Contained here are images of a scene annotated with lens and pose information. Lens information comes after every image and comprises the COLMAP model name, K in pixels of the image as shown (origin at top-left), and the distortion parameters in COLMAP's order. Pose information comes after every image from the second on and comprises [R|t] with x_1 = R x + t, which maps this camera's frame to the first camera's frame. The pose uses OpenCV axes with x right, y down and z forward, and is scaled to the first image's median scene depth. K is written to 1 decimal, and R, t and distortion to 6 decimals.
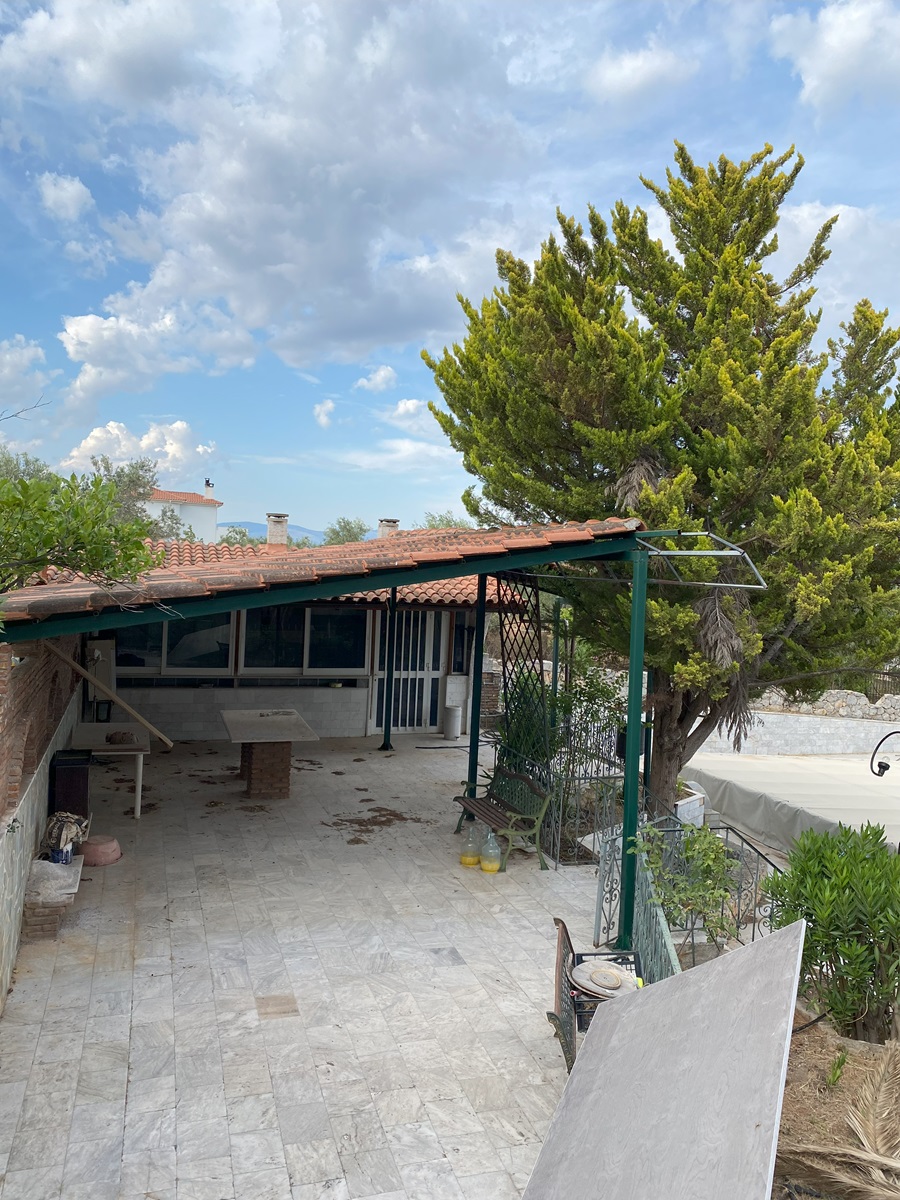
lens RADIAL K [[910.8, 0, 451.6], [0, 910.8, 596.7], [0, 0, 1]] dist [0.004667, -0.024671]
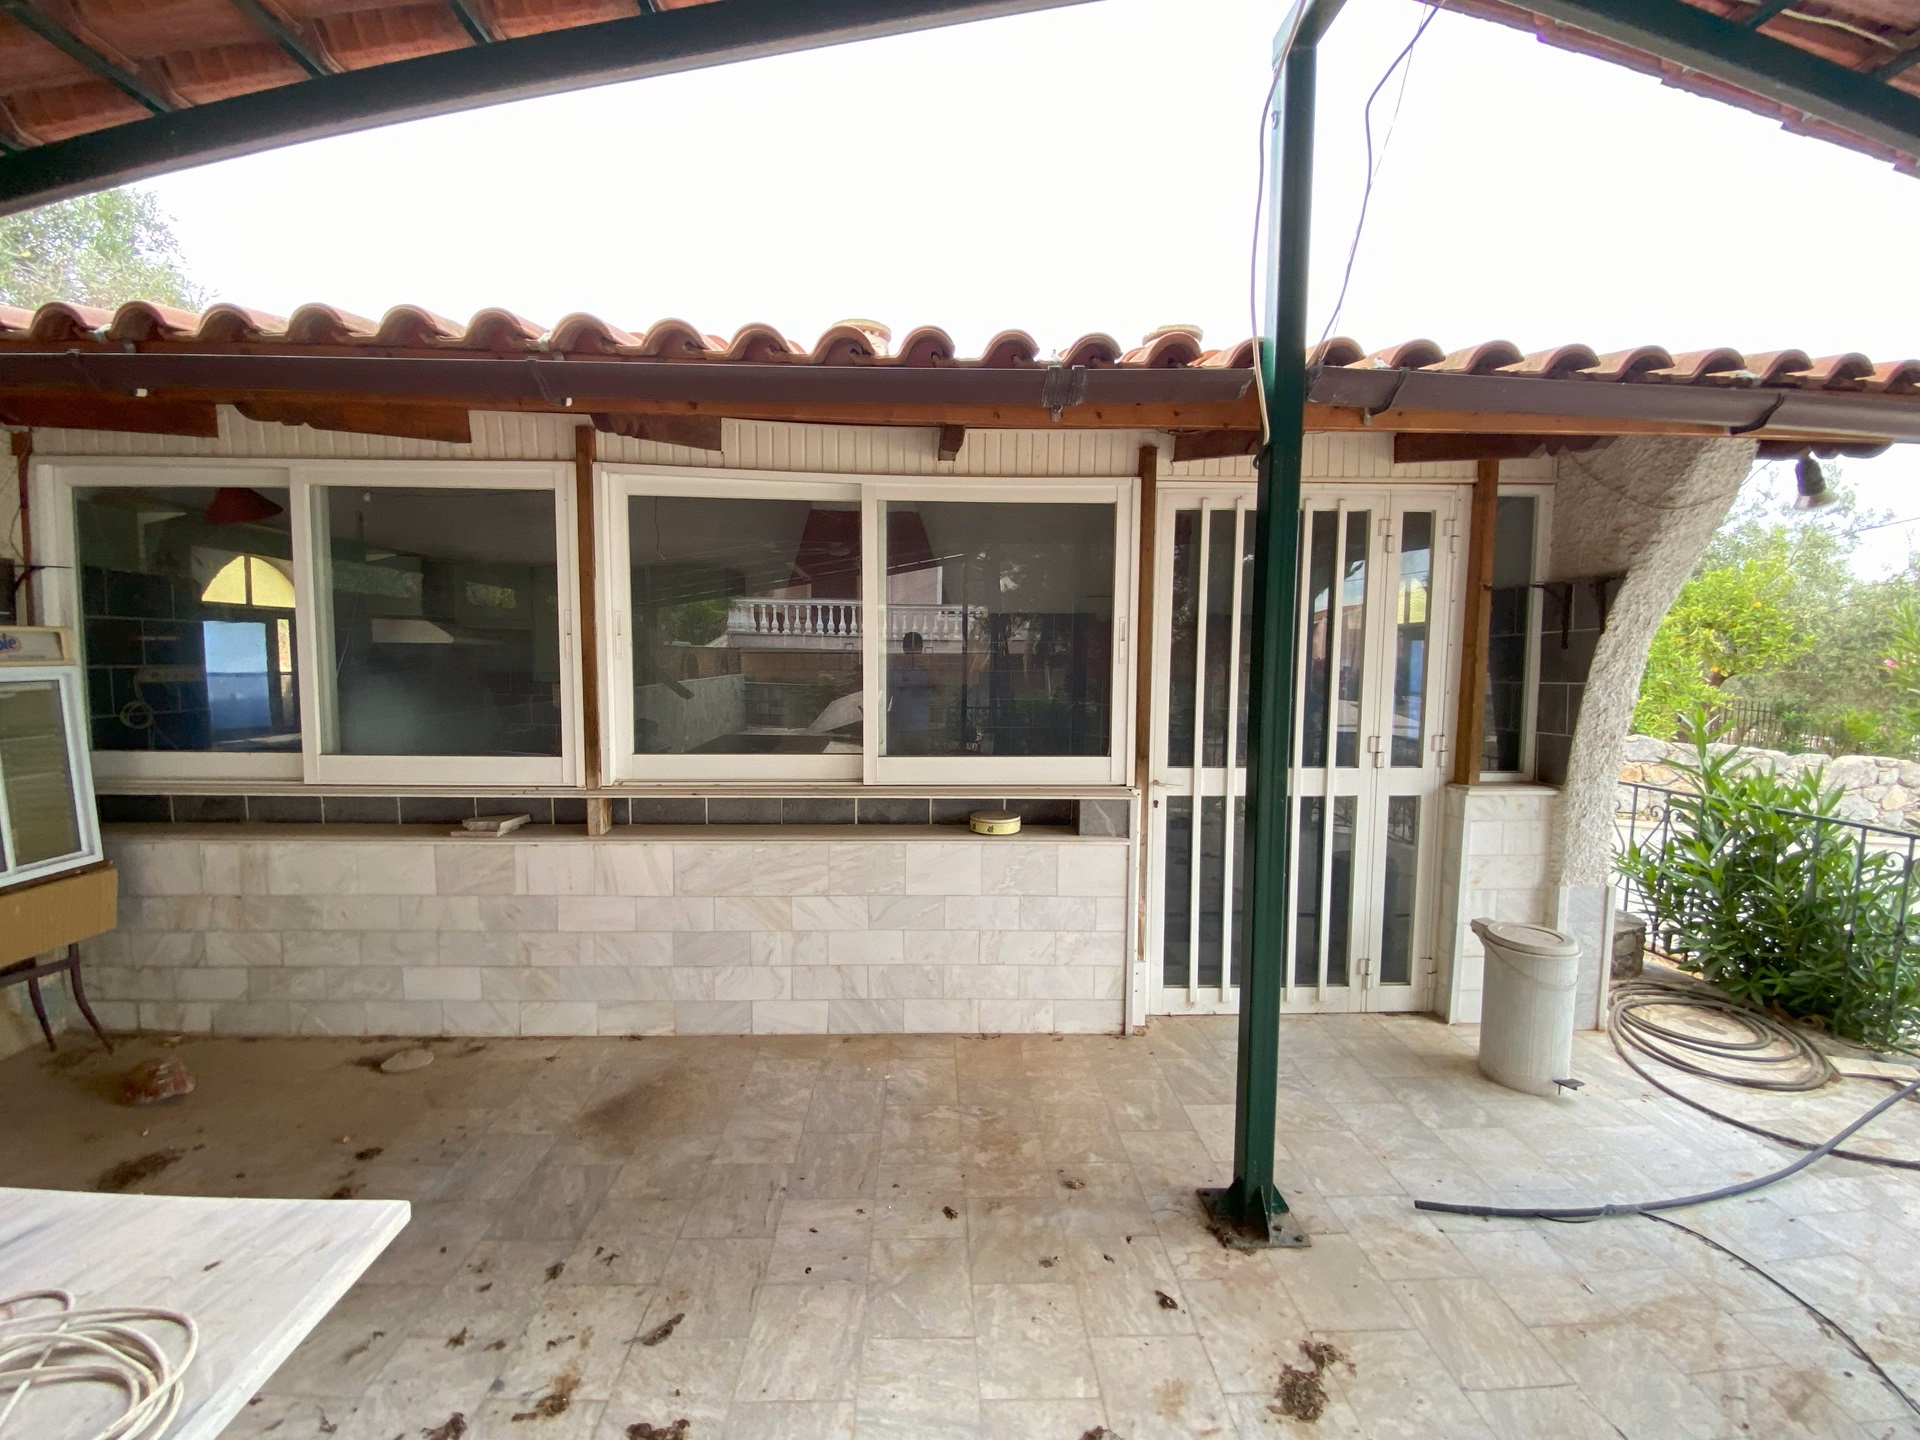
lens RADIAL K [[789.9, 0, 954.2], [0, 789.9, 715.9], [0, 0, 1]] dist [-0.008444, -0.006143]
pose [[0.954635, -0.015554, -0.297372, -0.073530], [0.025846, 0.999194, 0.030710, 0.060265], [0.296654, -0.037003, 0.954268, 0.791331]]
